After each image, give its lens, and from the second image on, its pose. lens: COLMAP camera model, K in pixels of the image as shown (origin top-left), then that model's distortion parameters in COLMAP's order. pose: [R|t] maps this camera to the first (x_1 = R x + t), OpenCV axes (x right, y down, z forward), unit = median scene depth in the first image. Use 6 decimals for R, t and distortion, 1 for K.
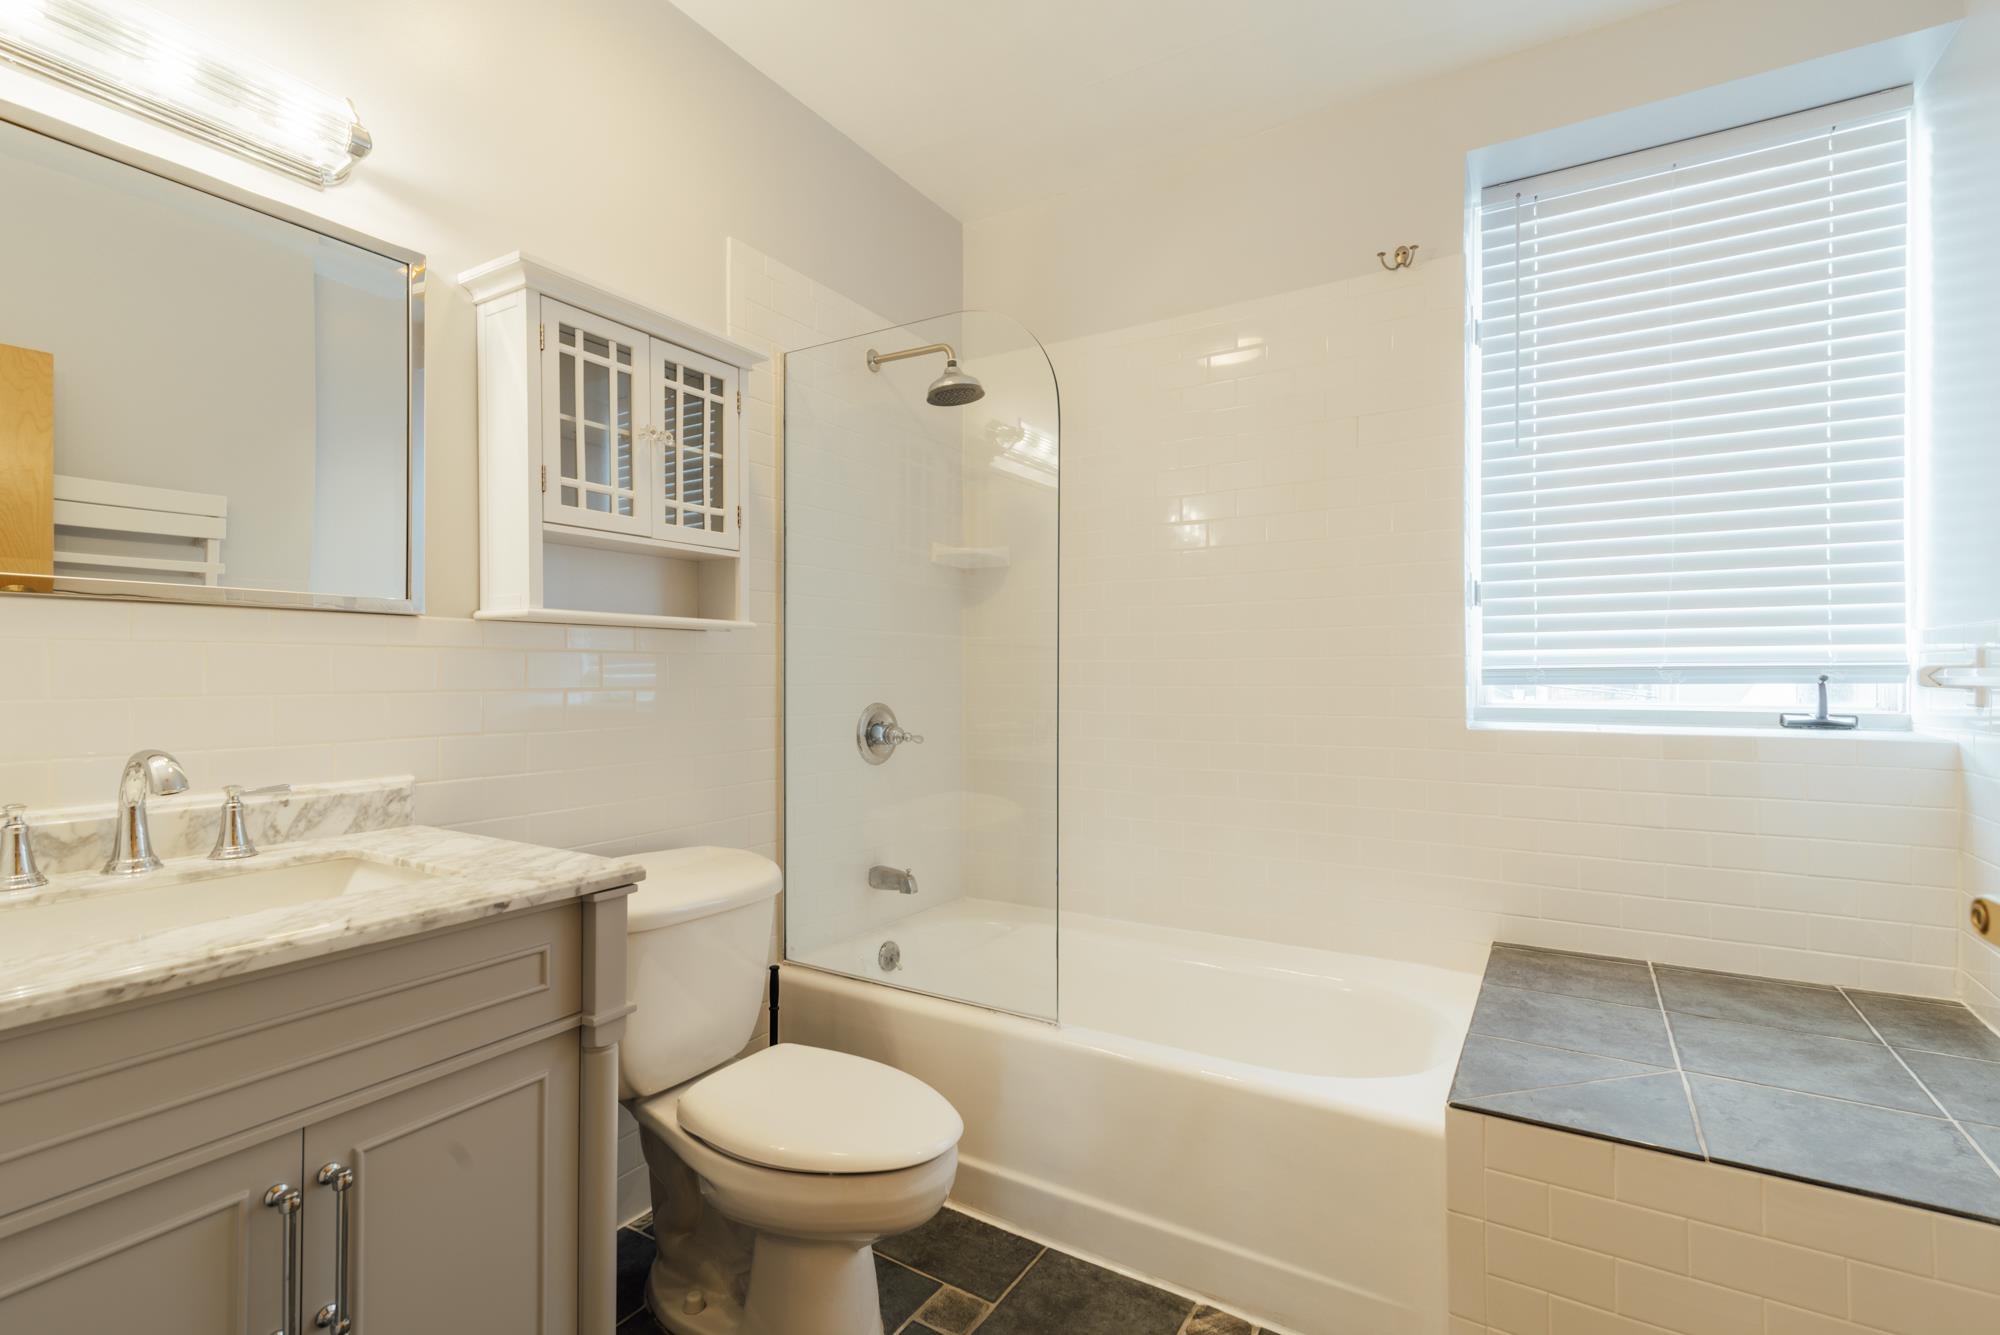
lens RADIAL K [[911.5, 0, 987.1], [0, 911.5, 675.5], [0, 0, 1]] dist [0.018411, 0.000143]
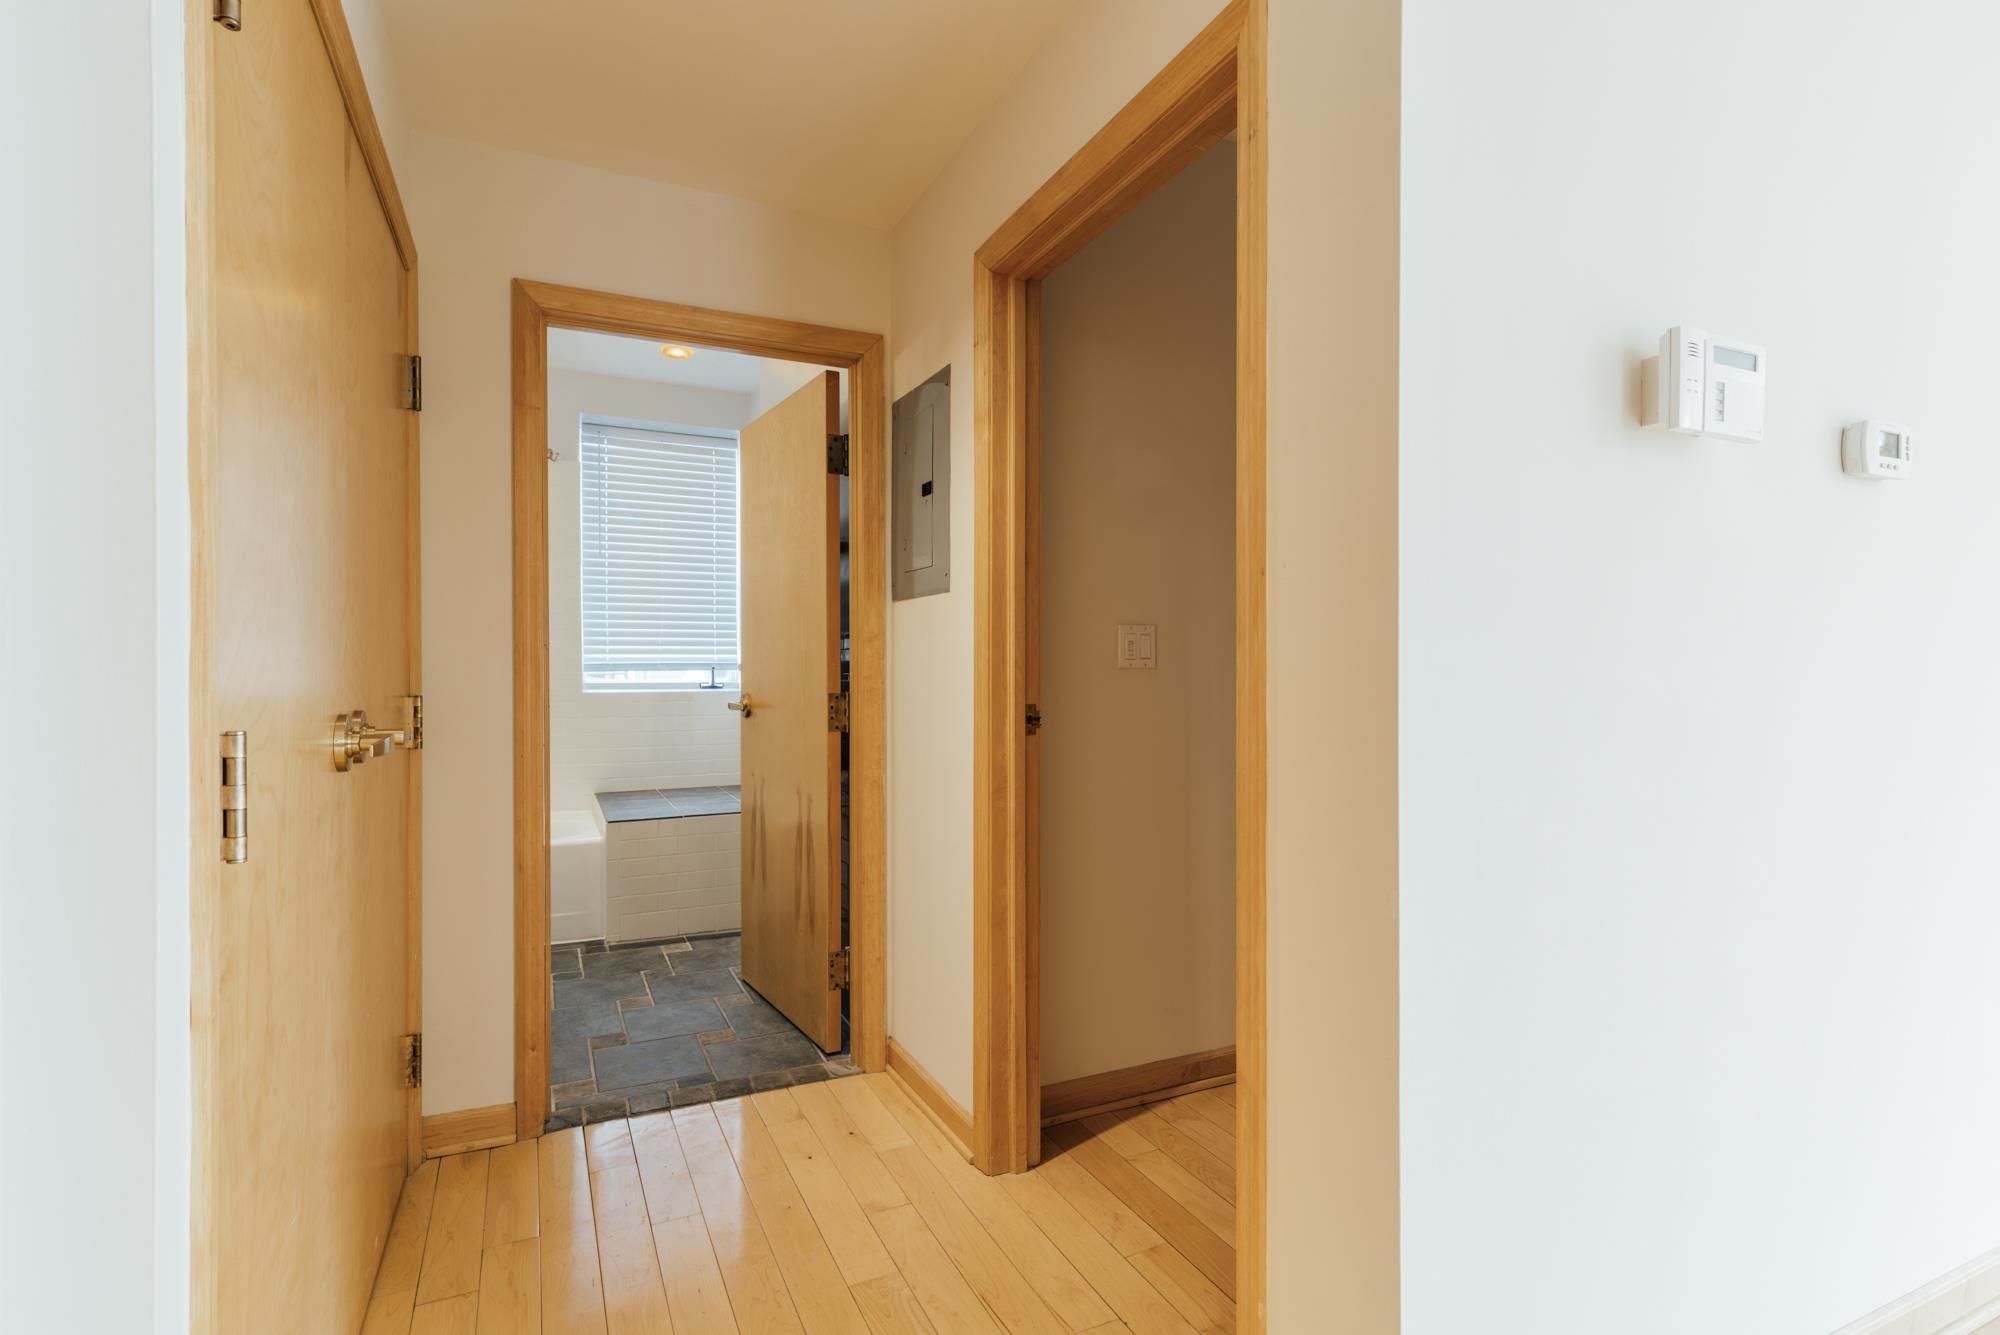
lens RADIAL K [[911.5, 0, 987.1], [0, 911.5, 675.5], [0, 0, 1]] dist [0.018411, 0.000143]
pose [[0.516029, -0.005138, 0.856556, -0.759719], [-0.003915, 0.999957, 0.008357, -0.000975], [-0.856562, -0.007665, 0.515987, -0.831684]]
